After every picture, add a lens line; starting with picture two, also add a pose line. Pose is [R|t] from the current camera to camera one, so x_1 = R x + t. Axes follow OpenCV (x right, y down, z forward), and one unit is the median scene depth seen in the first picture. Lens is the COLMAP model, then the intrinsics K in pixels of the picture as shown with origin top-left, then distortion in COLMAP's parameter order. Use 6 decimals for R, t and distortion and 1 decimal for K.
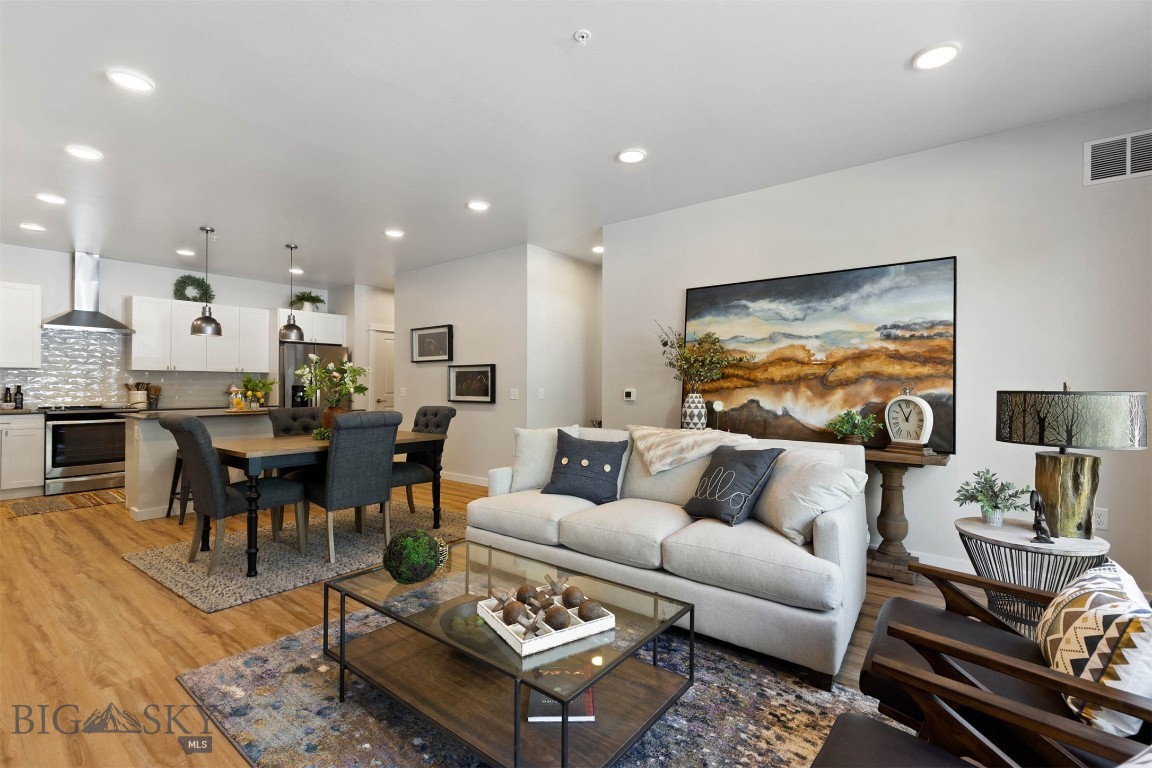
lens RADIAL K [[514.9, 0, 578.3], [0, 514.9, 384.3], [0, 0, 1]] dist [0.002121, 0.000121]
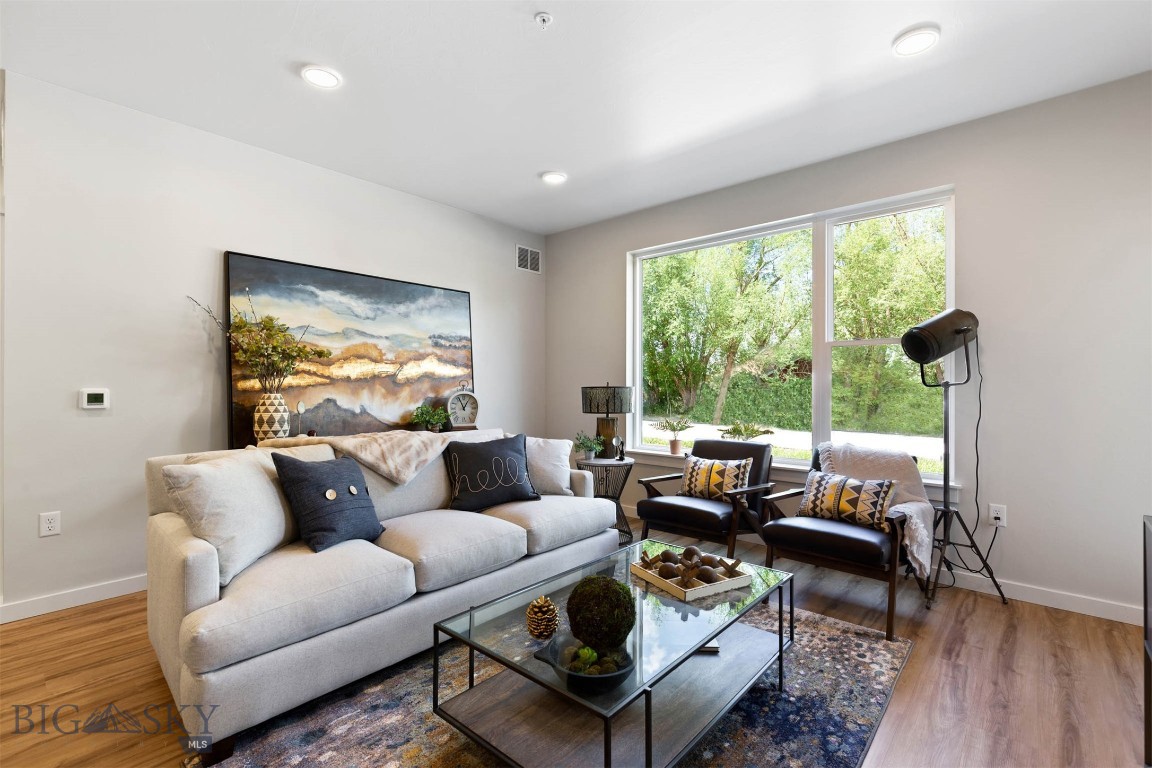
lens RADIAL K [[514.9, 0, 578.4], [0, 514.9, 386.6], [0, 0, 1]] dist [0.002121, 0.000121]
pose [[0.052214, -0.005875, 0.998619, -0.574573], [-0.003250, 0.999976, 0.006053, 0.001562], [-0.998631, -0.003562, 0.052194, 0.536777]]
